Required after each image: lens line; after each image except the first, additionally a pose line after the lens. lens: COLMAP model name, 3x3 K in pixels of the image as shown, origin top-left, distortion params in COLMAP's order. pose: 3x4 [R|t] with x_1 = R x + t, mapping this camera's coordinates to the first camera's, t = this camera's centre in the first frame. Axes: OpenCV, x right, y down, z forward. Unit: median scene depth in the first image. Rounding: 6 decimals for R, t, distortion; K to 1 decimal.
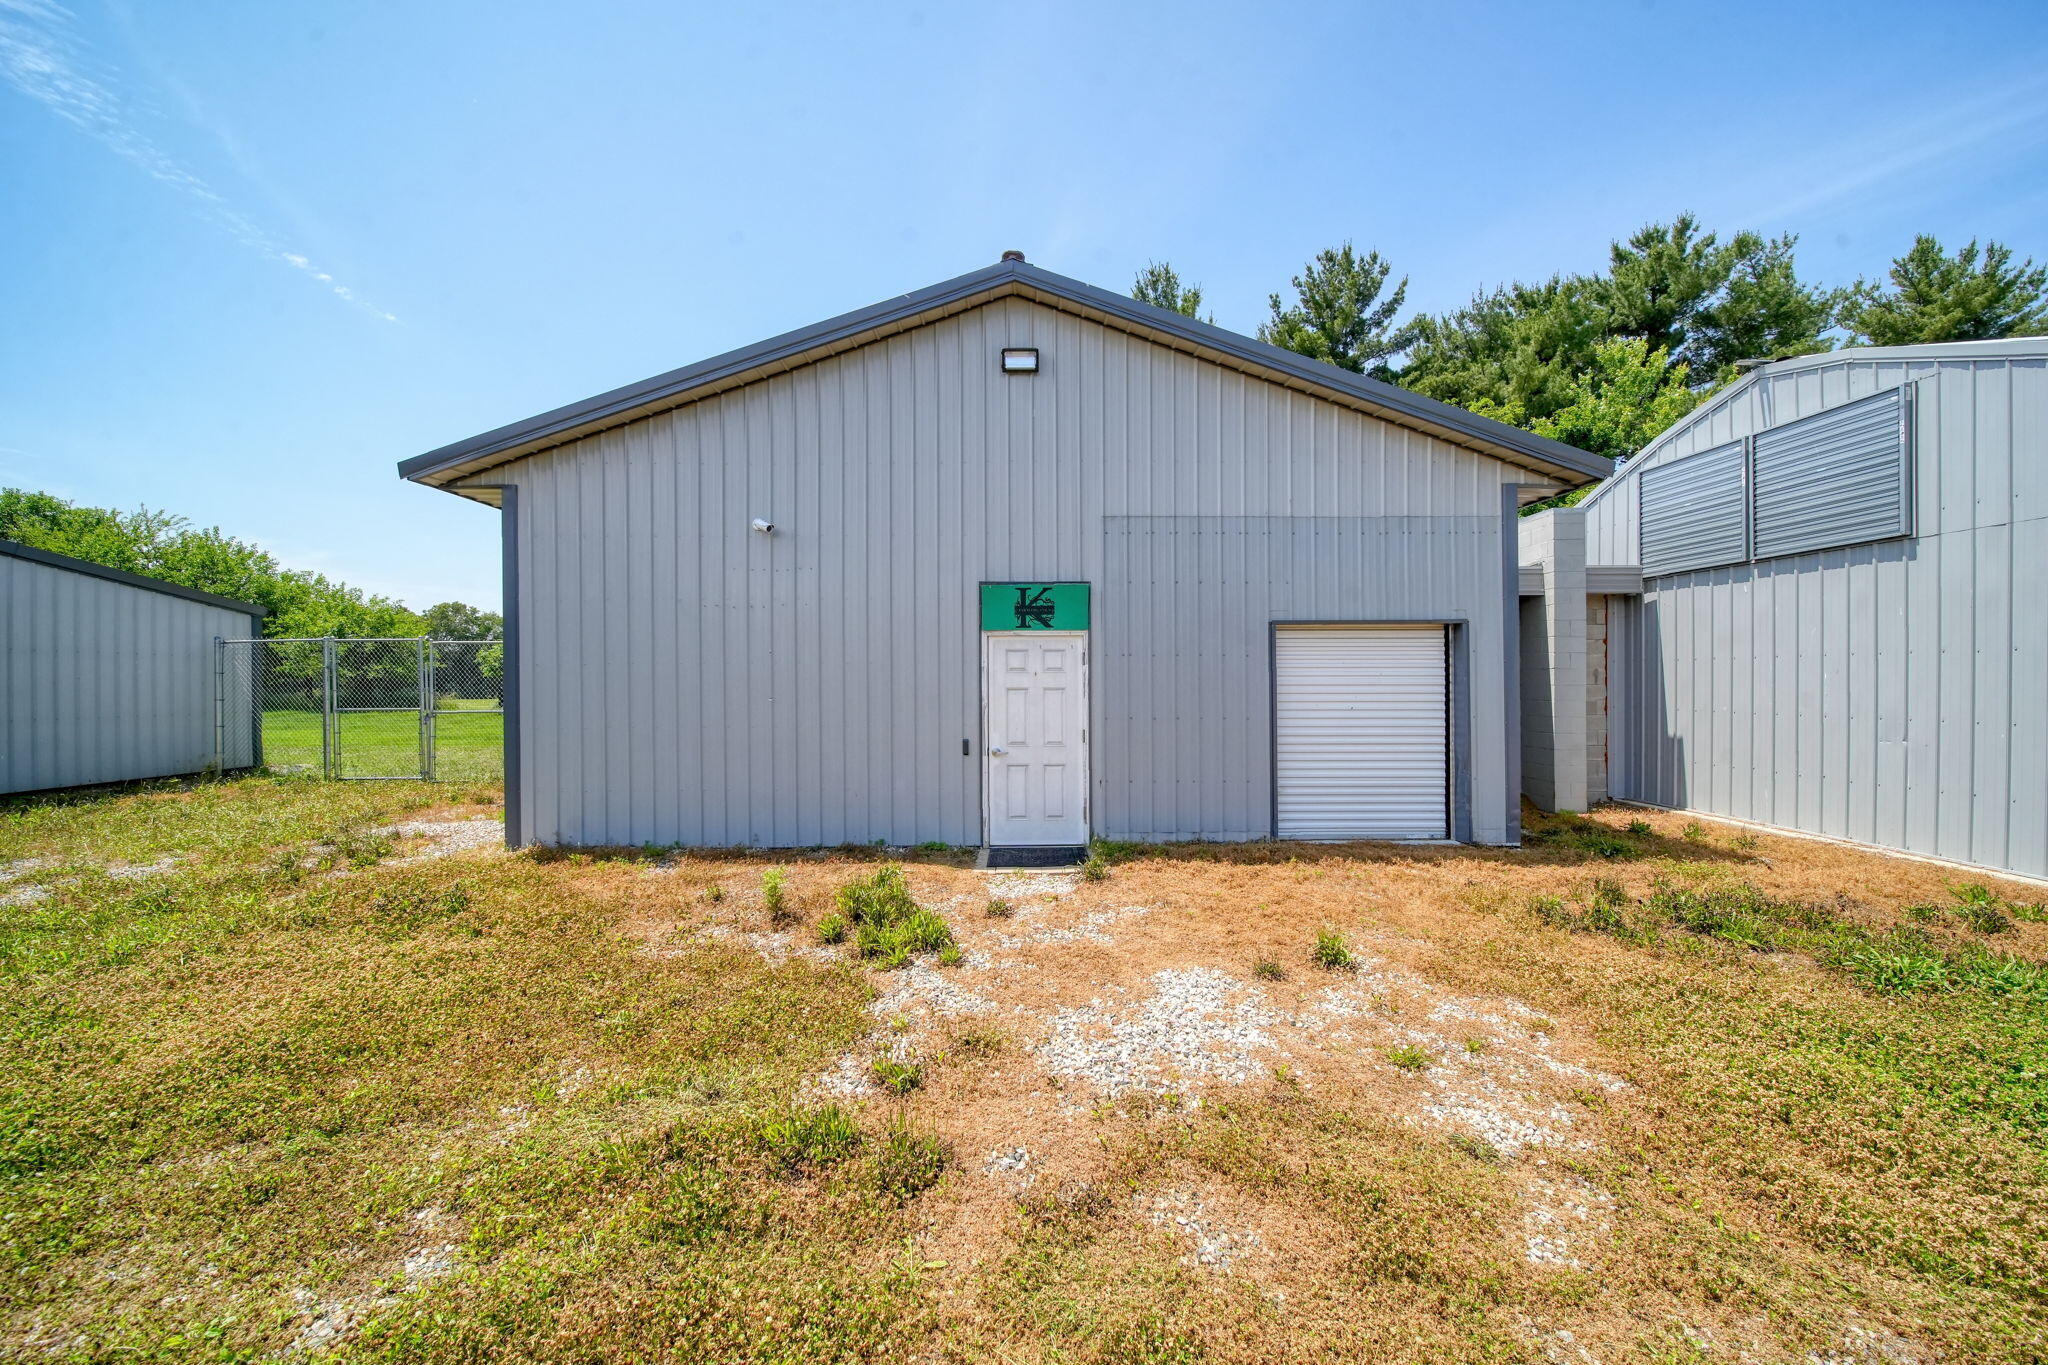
lens RADIAL K [[714.5, 0, 1024.0], [0, 714.5, 682.5], [0, 0, 1]] dist [0.000244, -0.000090]
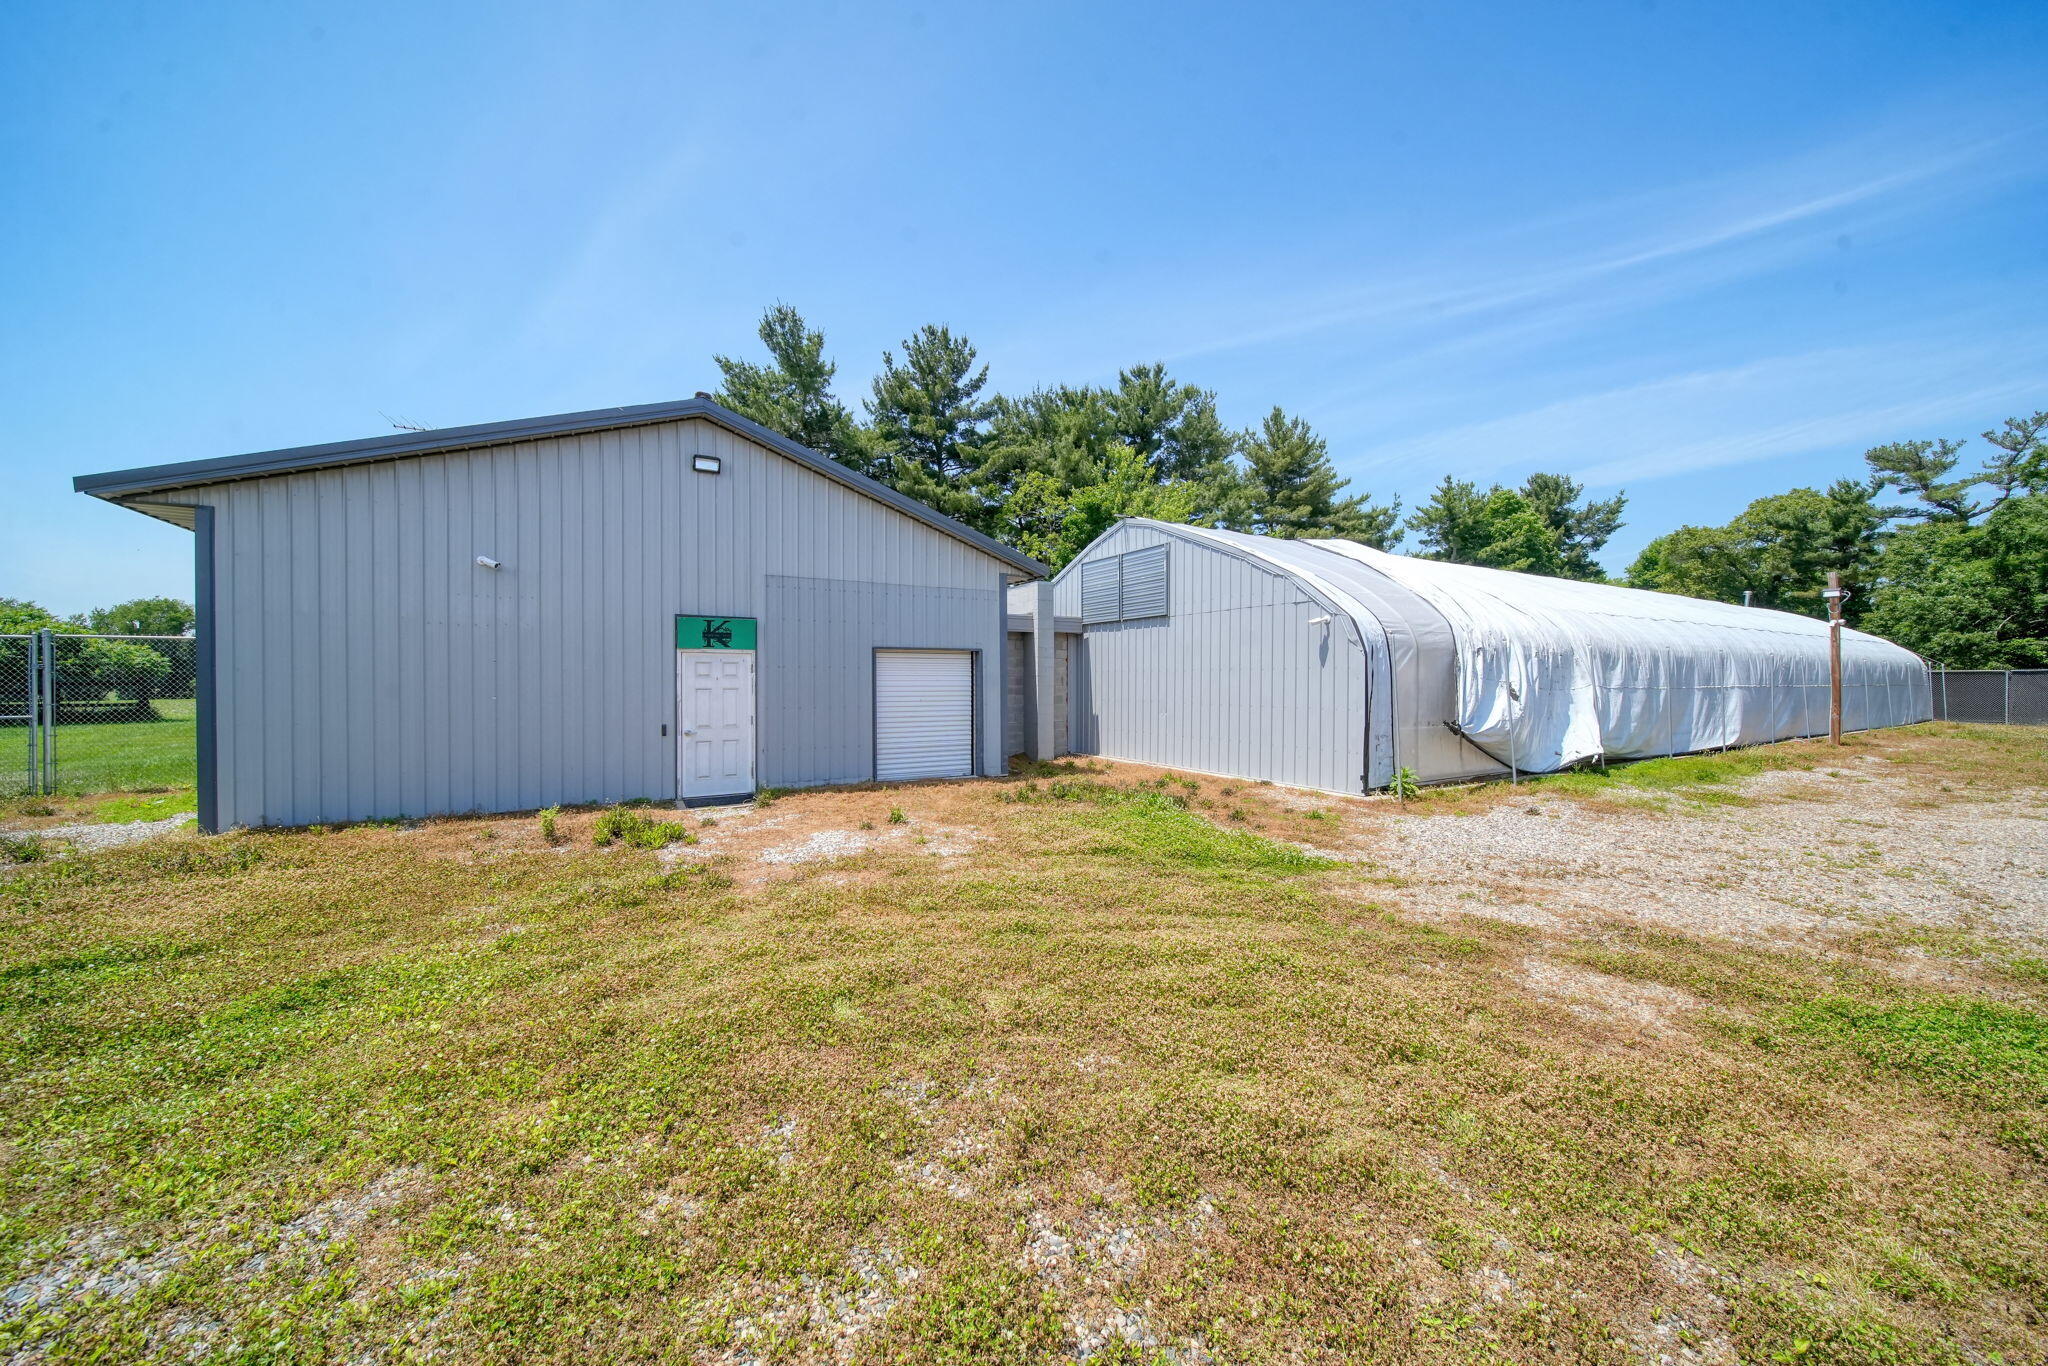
lens RADIAL K [[714.5, 0, 1024.0], [0, 714.5, 683.0], [0, 0, 1]] dist [0.000244, -0.000090]
pose [[0.867975, 0.001572, 0.496606, -0.127565], [-0.001671, 0.999999, -0.000247, -0.002905], [-0.496606, -0.000616, 0.867976, -0.452010]]
